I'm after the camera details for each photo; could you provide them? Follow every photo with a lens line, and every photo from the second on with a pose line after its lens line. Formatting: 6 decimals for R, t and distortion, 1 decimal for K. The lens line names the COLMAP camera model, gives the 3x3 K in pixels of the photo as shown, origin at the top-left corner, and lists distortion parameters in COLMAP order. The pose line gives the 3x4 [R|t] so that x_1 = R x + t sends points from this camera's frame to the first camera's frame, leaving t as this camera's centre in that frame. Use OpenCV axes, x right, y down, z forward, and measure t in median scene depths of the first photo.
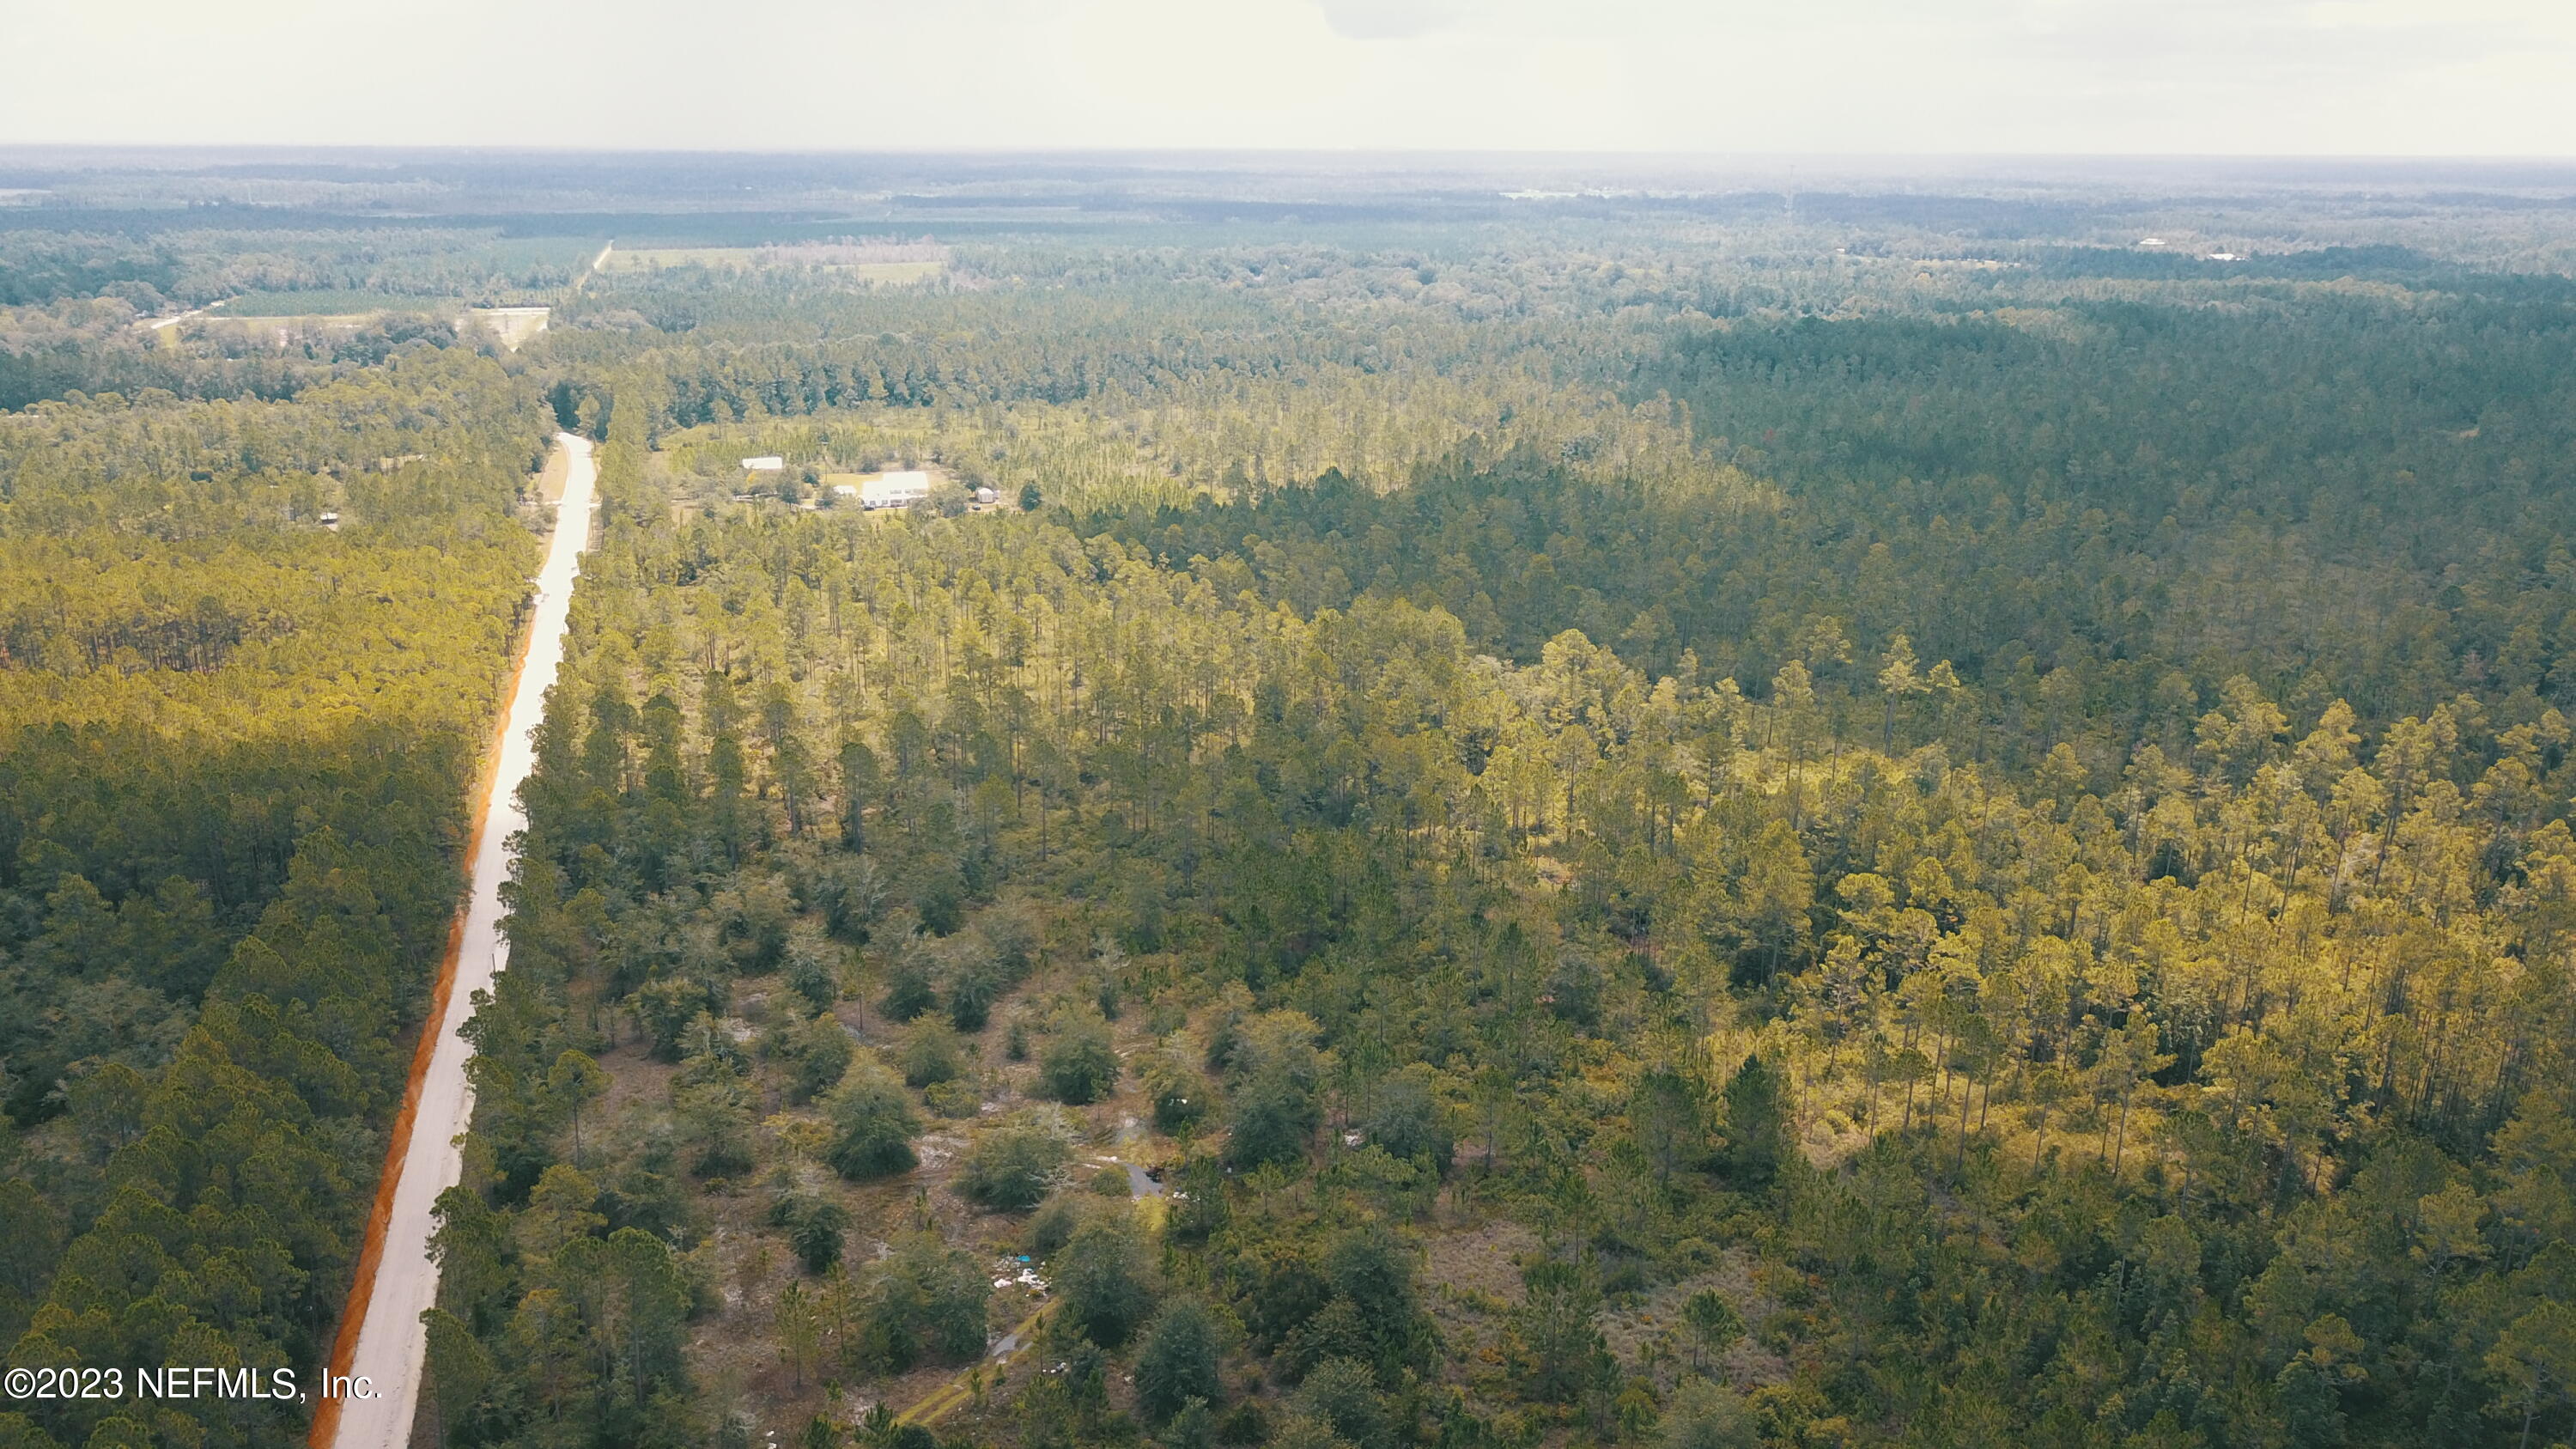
lens RADIAL K [[1977.0, 0, 1292.1], [0, 1977.0, 741.9], [0, 0, 1]] dist [-0.007155, 0.002662]
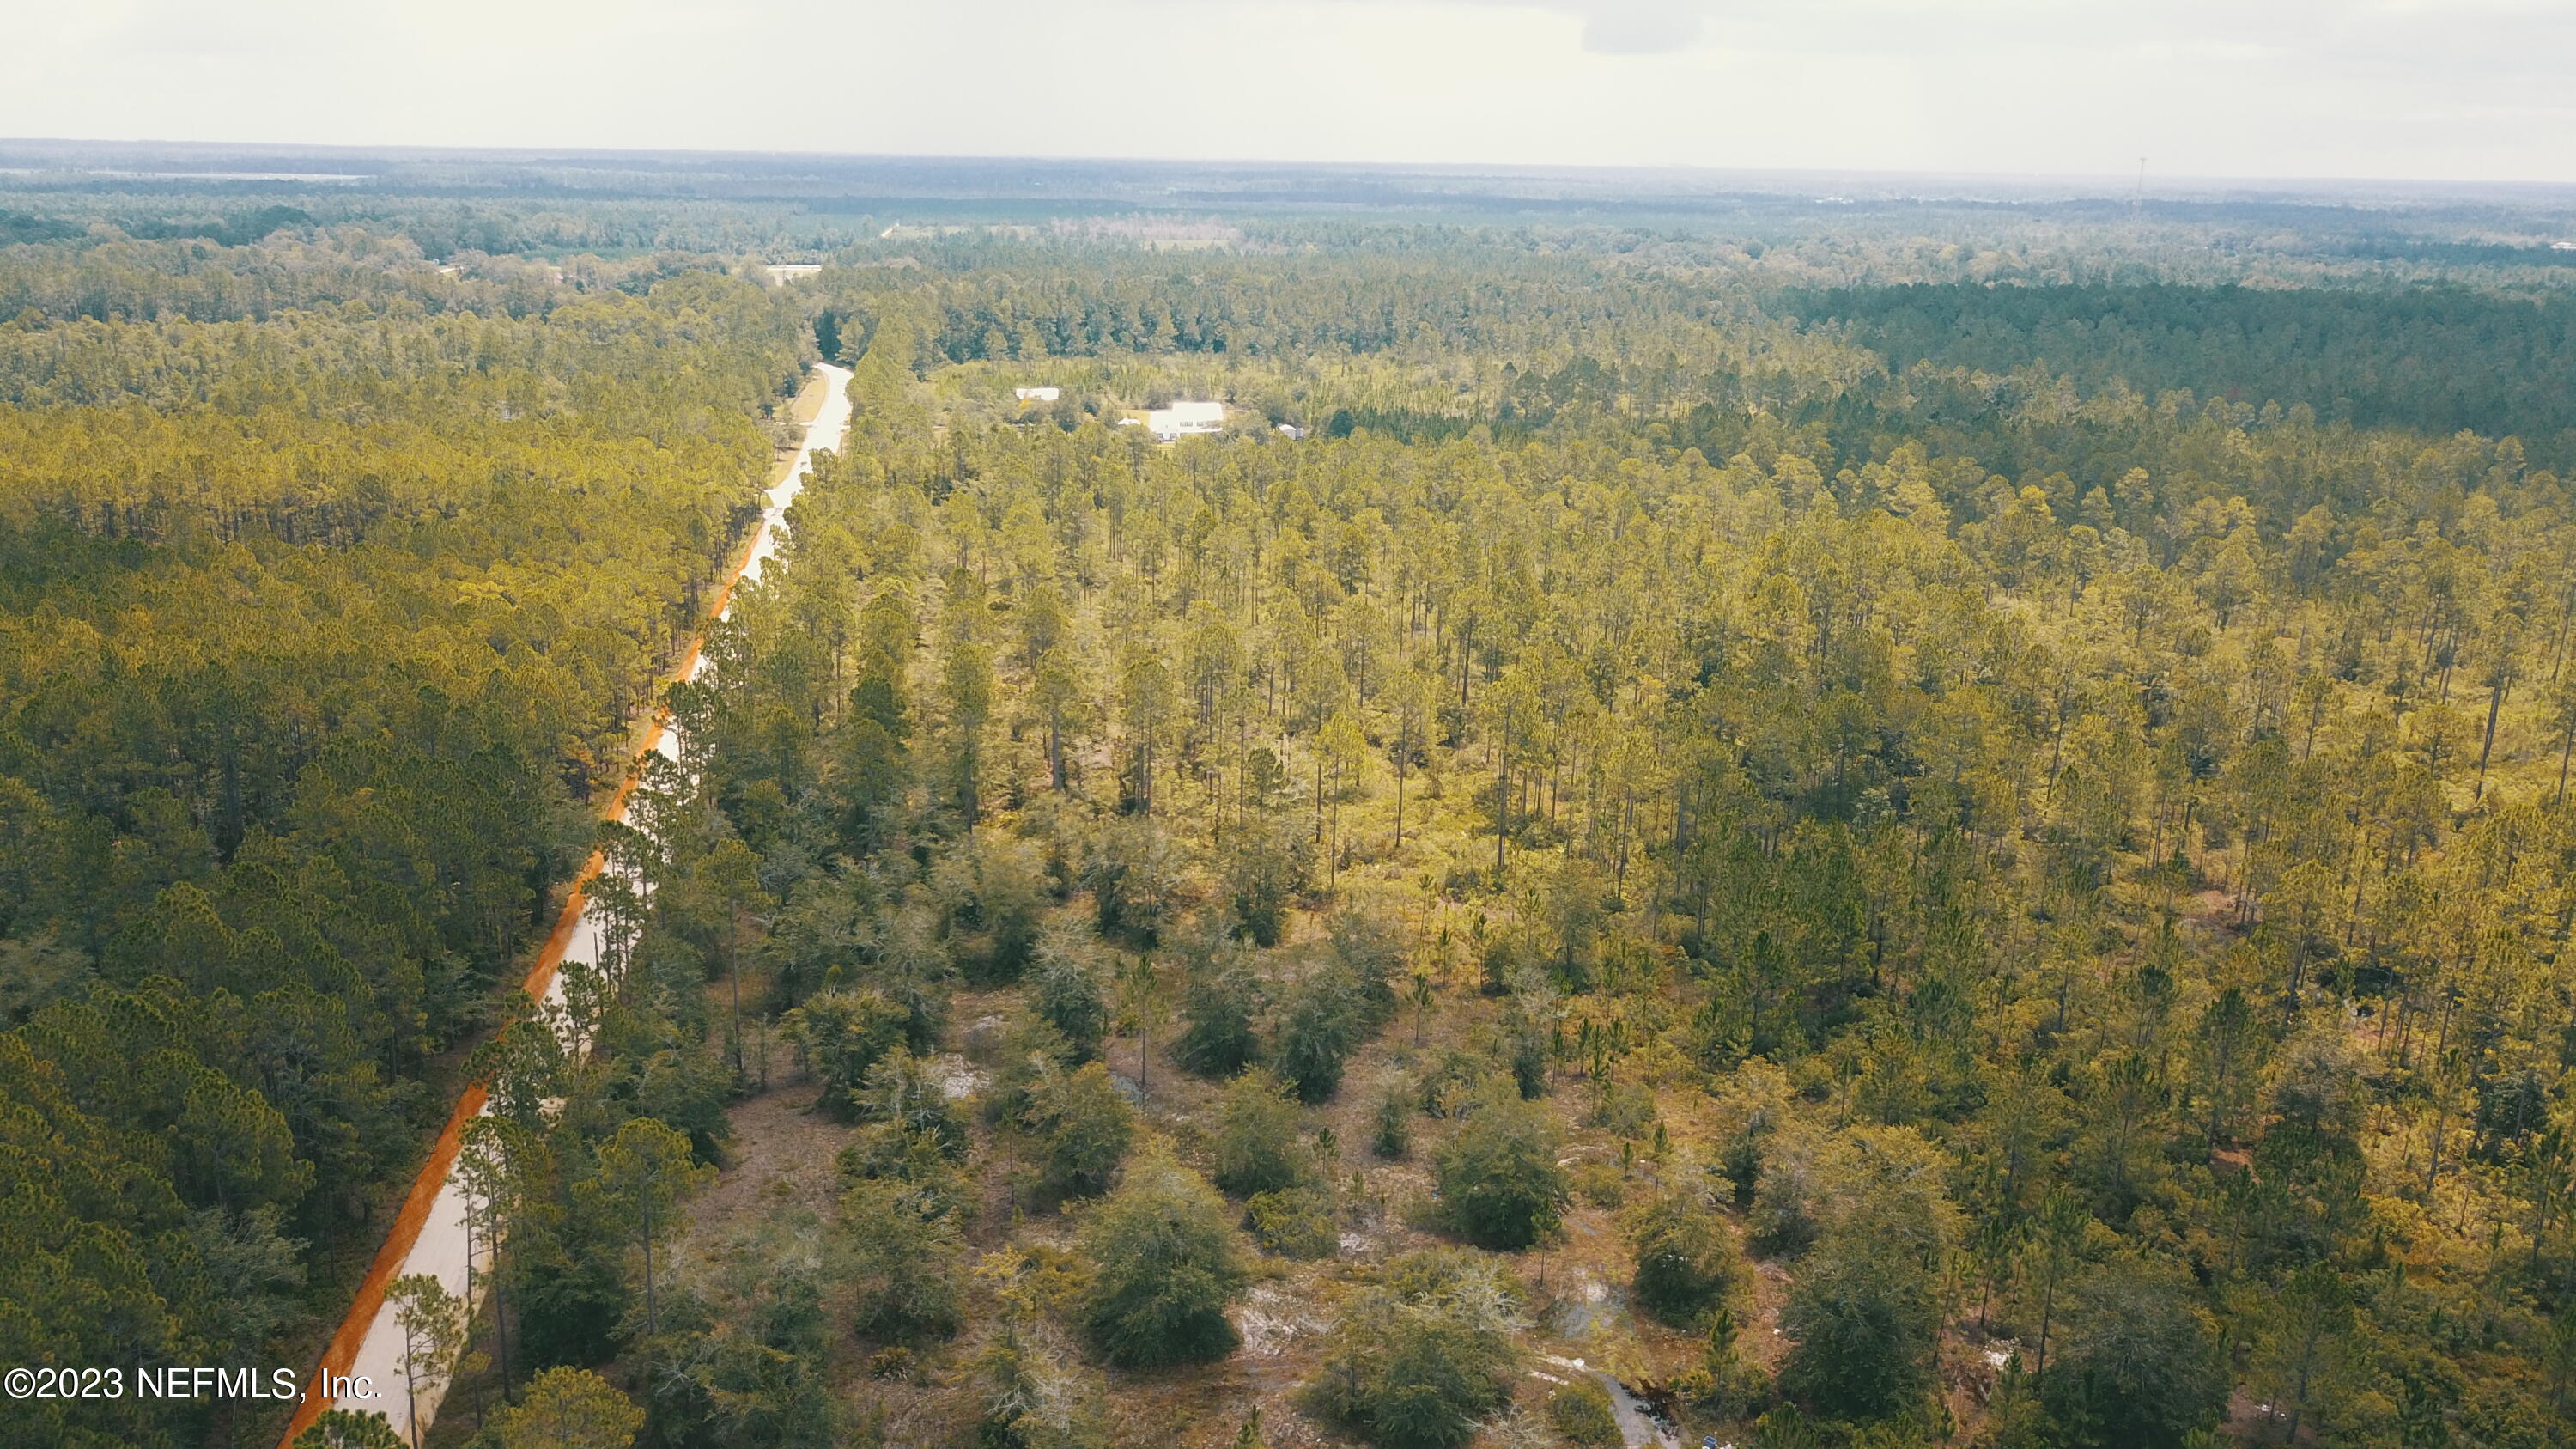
lens RADIAL K [[1980.1, 0, 1288.0], [0, 1980.1, 724.5], [0, 0, 1]] dist [0.001144, 0.003994]
pose [[0.990509, 0.047962, -0.128809, -0.074586], [-0.050095, 0.998655, -0.013366, 0.027567], [0.127995, 0.019692, 0.991579, 0.291319]]
